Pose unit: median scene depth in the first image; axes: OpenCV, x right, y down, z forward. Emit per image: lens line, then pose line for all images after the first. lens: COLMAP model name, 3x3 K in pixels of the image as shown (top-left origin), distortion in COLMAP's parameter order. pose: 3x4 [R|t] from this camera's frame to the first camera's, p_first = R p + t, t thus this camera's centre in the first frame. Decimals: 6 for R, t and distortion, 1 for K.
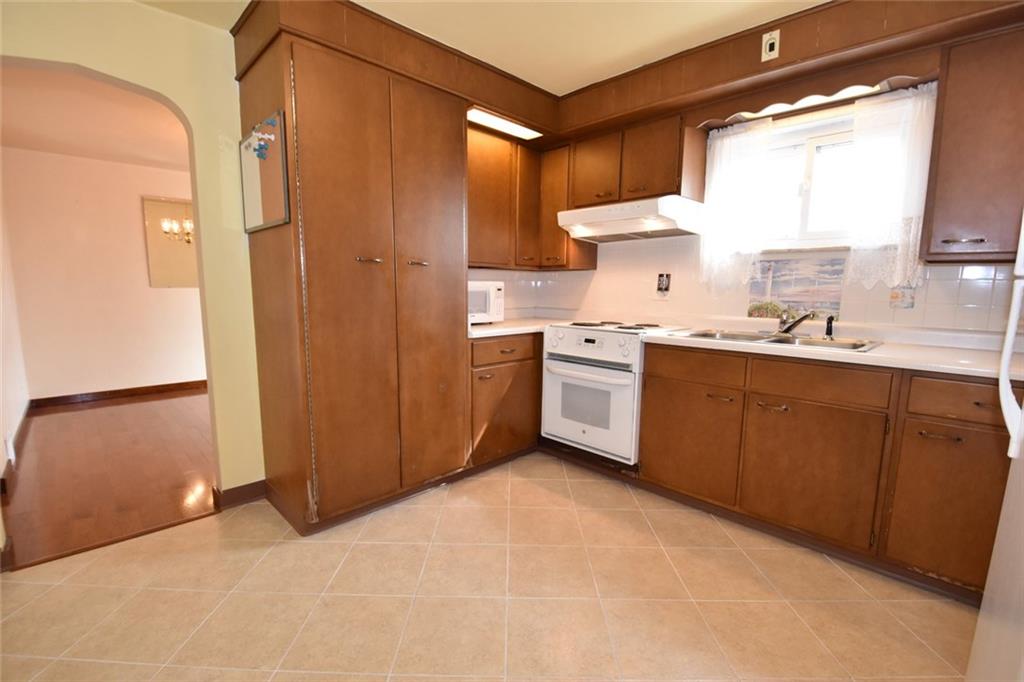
lens RADIAL K [[453.1, 0, 509.1], [0, 453.1, 345.1], [0, 0, 1]] dist [-0.014381, -0.004795]
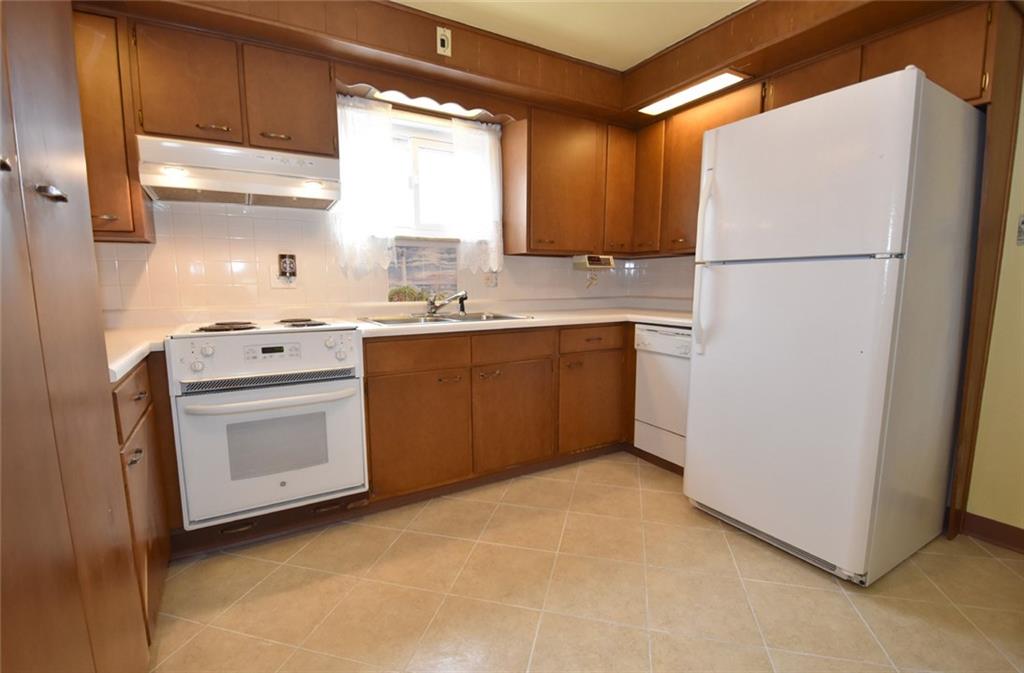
lens RADIAL K [[453.1, 0, 510.6], [0, 453.1, 346.0], [0, 0, 1]] dist [-0.014381, -0.004795]
pose [[0.228776, -0.144613, 0.962678, -0.412458], [0.125972, 0.984988, 0.118028, -0.053118], [-0.965294, 0.094268, 0.243559, 0.532751]]
